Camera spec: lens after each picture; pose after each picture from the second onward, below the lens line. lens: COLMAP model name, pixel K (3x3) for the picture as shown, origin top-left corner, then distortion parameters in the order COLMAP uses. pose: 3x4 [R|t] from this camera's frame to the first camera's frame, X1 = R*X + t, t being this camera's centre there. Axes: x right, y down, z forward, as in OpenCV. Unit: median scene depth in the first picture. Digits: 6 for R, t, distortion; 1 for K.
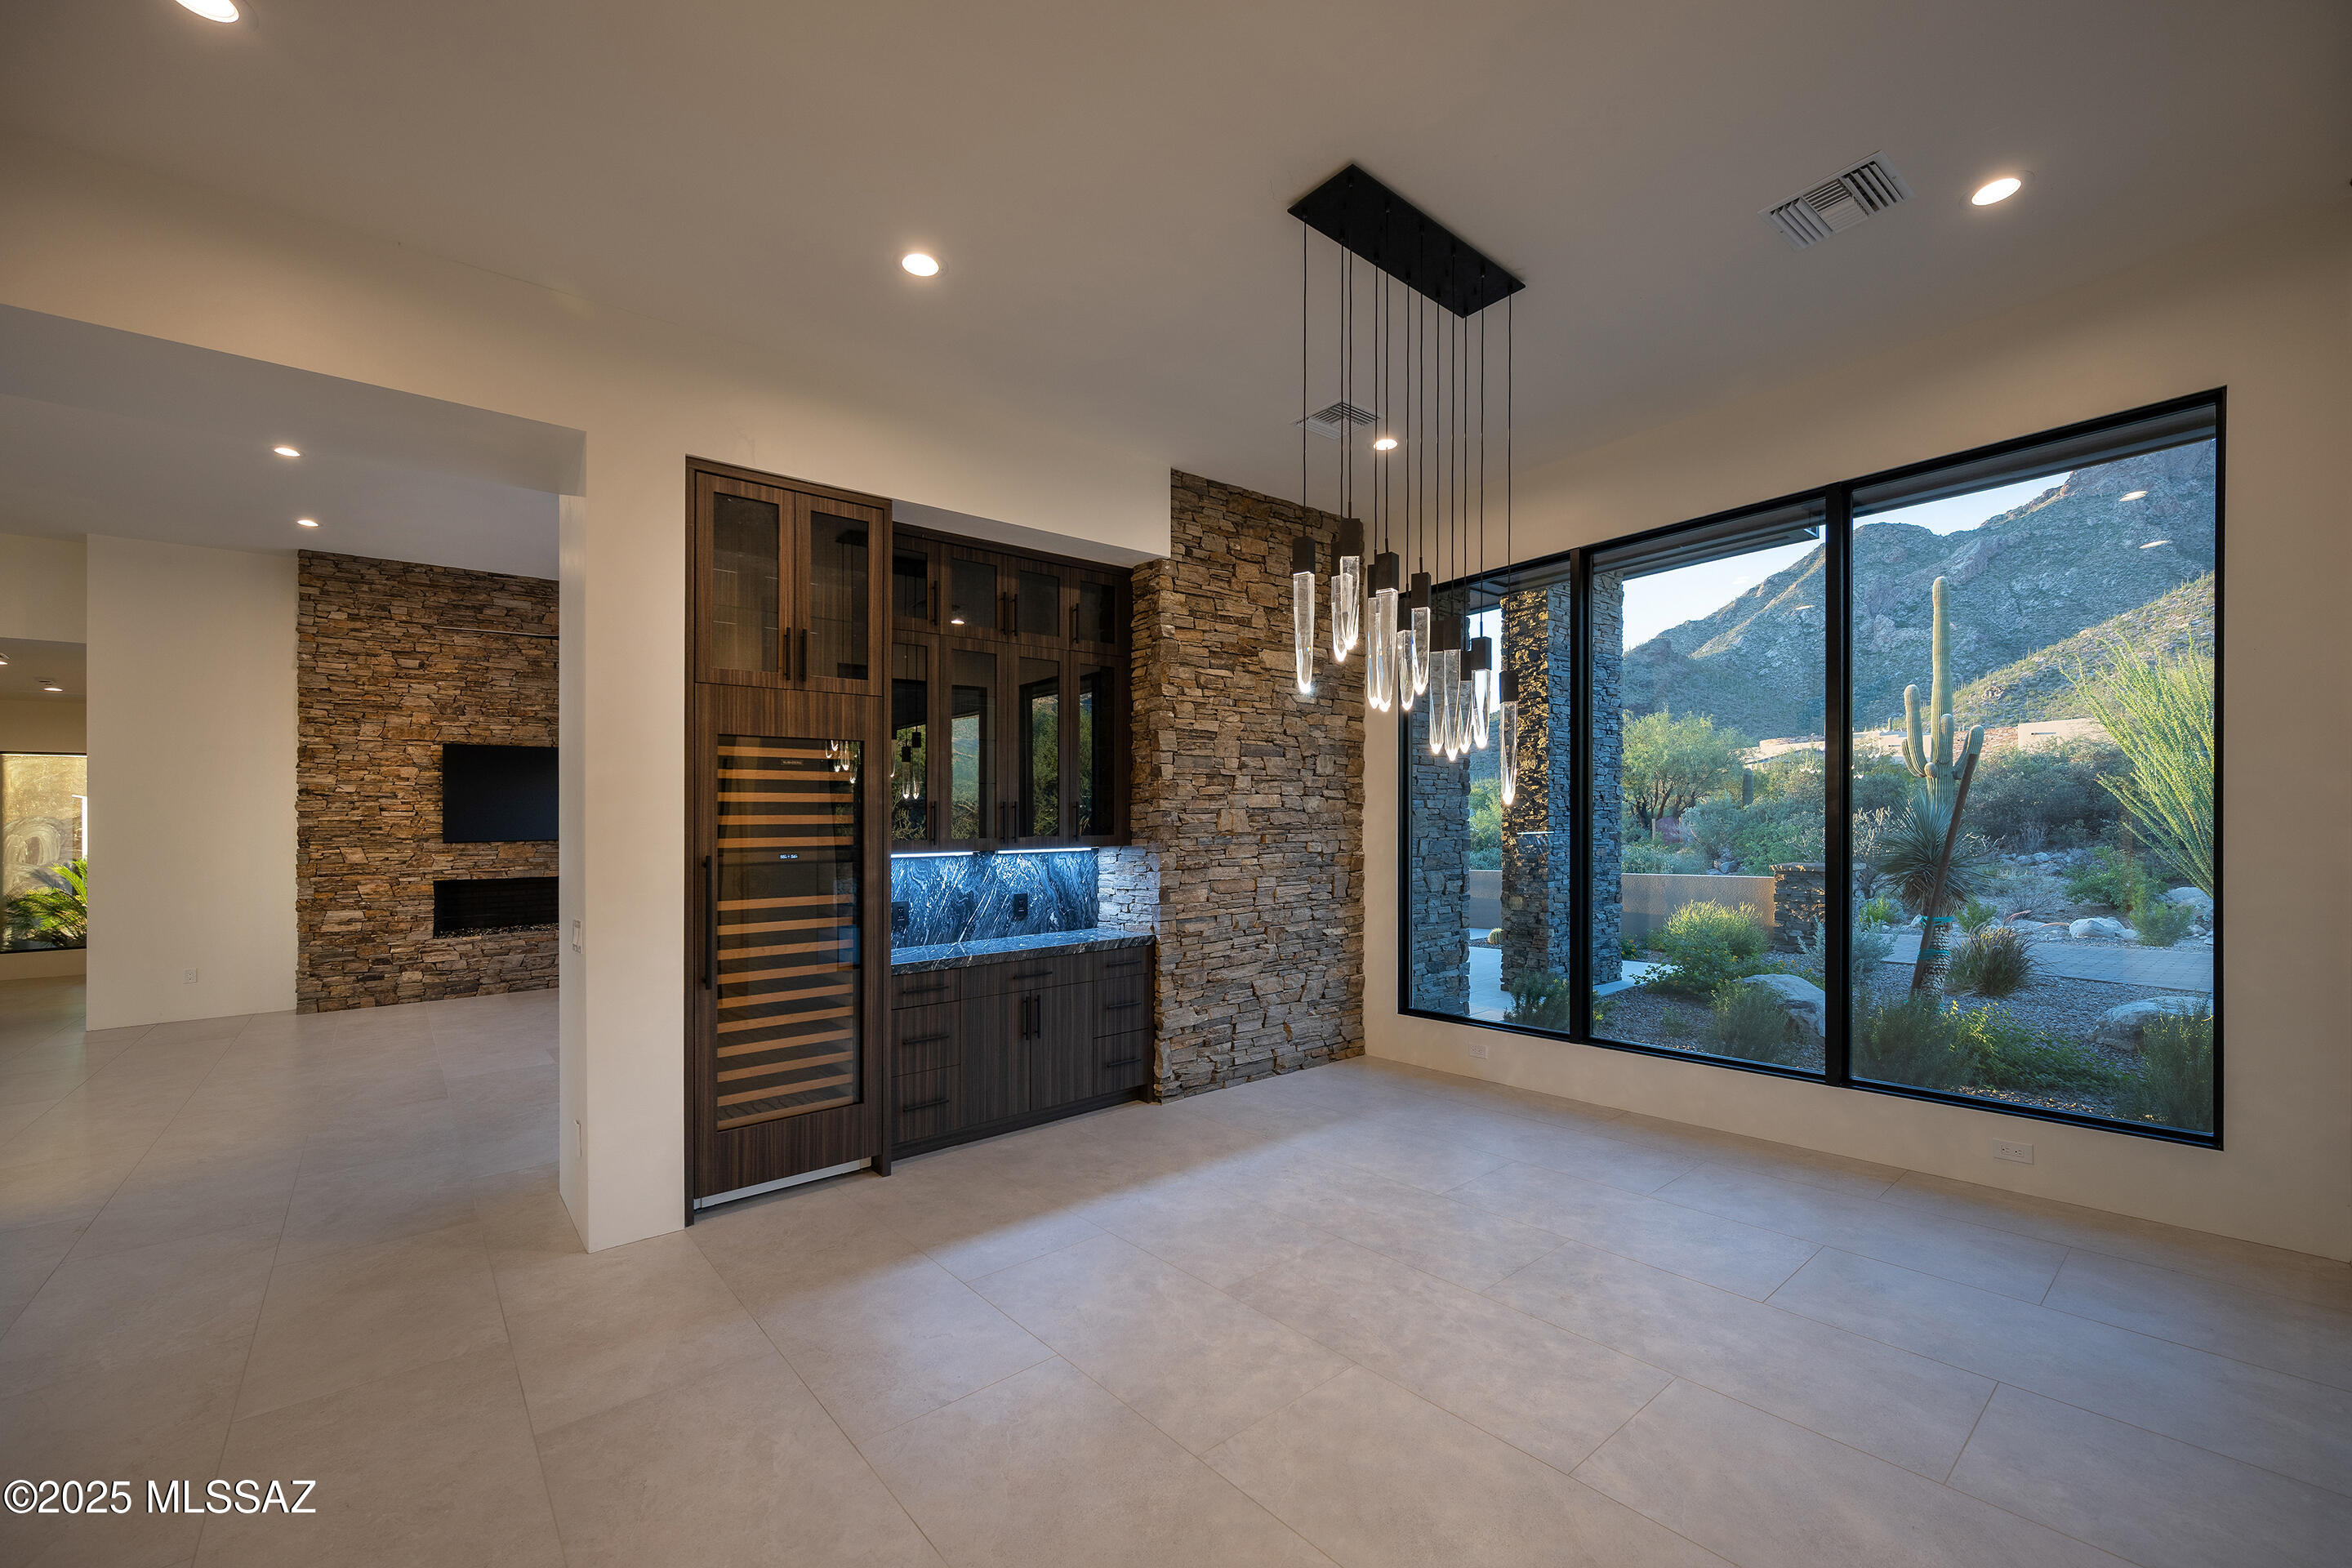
lens RADIAL K [[973.1, 0, 1245.9], [0, 973.1, 811.9], [0, 0, 1]] dist [-0.003149, -0.000123]
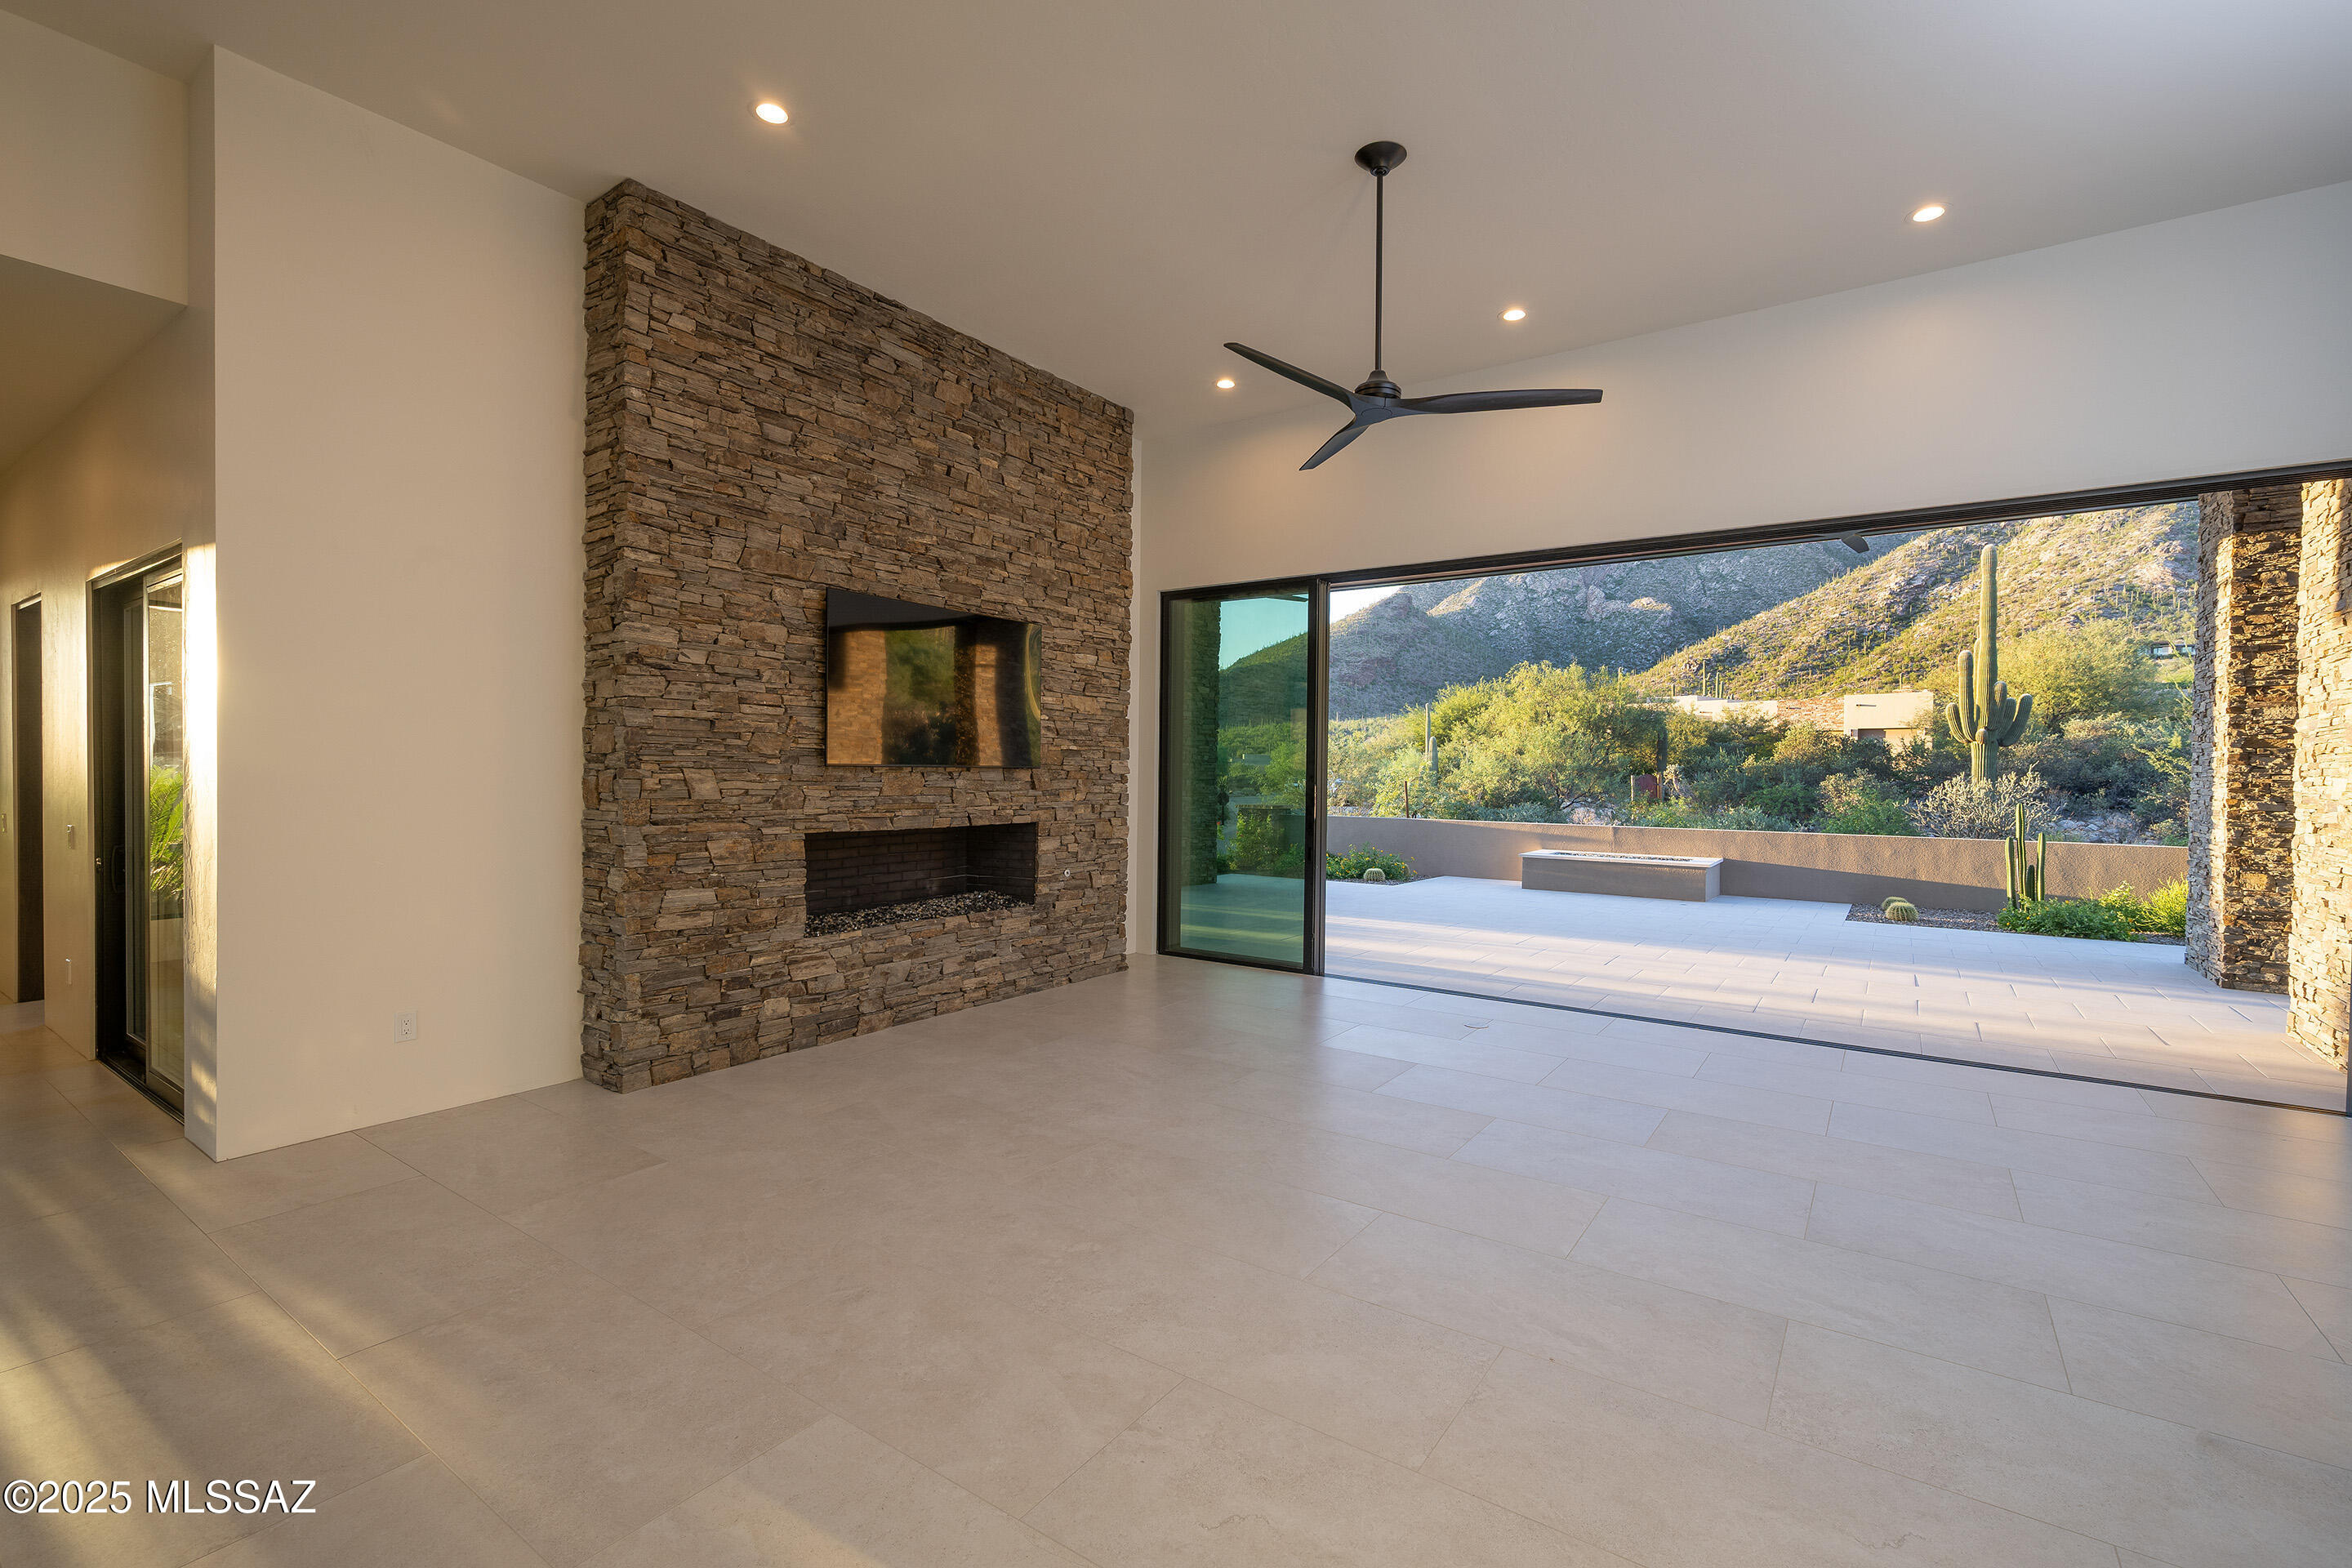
lens RADIAL K [[1035.4, 0, 1228.0], [0, 1035.4, 781.3], [0, 0, 1]] dist [-0.002776, -0.000635]
pose [[0.967999, 0.028369, 0.249344, -0.761634], [-0.034591, 0.999189, 0.020610, 0.020888], [-0.248557, -0.028576, 0.968196, 0.373027]]
